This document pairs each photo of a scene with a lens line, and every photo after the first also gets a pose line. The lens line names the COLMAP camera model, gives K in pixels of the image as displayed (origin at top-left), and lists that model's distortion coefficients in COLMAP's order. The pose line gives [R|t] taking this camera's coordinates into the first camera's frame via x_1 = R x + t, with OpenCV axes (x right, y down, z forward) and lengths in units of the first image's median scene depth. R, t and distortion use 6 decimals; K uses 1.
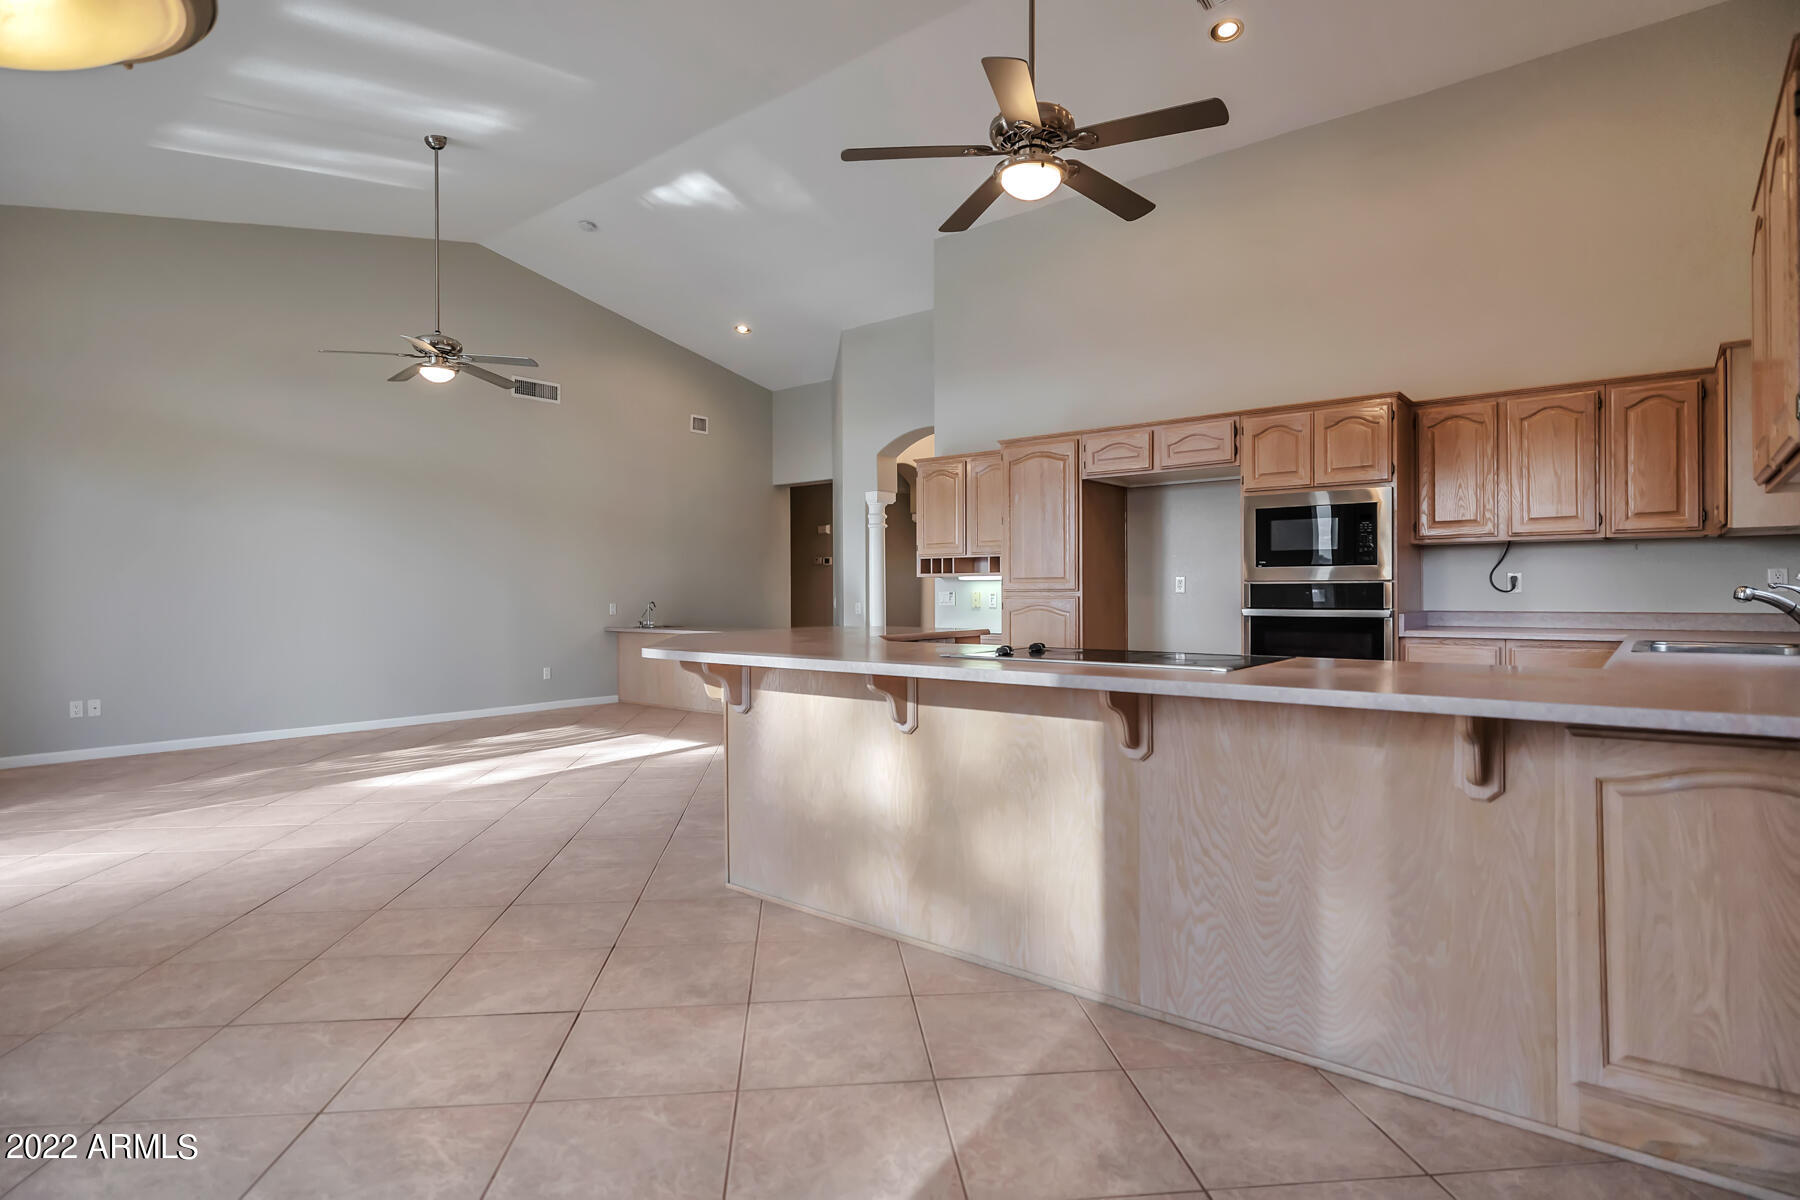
lens RADIAL K [[945.9, 0, 891.1], [0, 945.9, 591.8], [0, 0, 1]] dist [-0.002746, -0.000477]
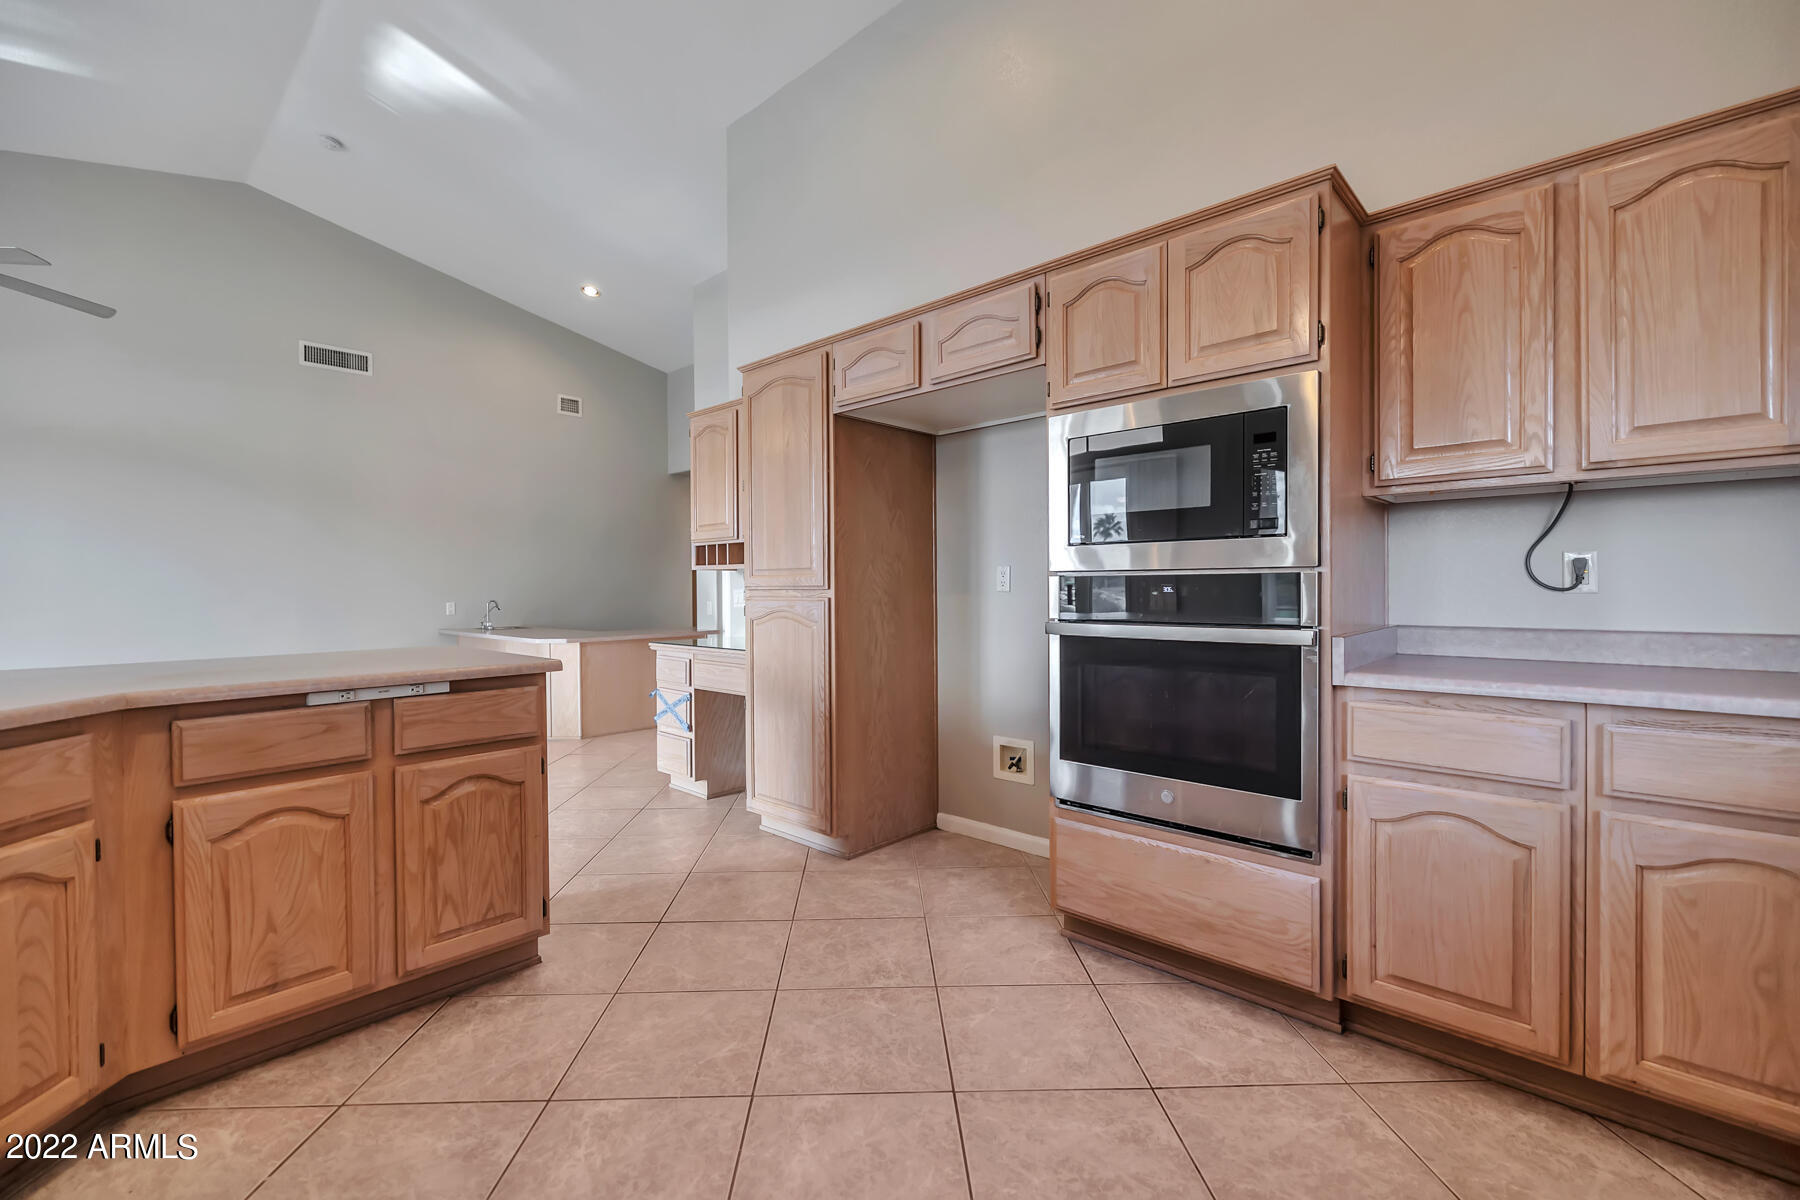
lens RADIAL K [[768.3, 0, 890.9], [0, 768.3, 595.2], [0, 0, 1]] dist [0.001727, -0.000075]
pose [[0.997795, -0.003557, -0.066282, 0.321603], [0.004472, 0.999897, 0.013662, -0.004347], [0.066227, -0.013928, 0.997707, 0.565233]]
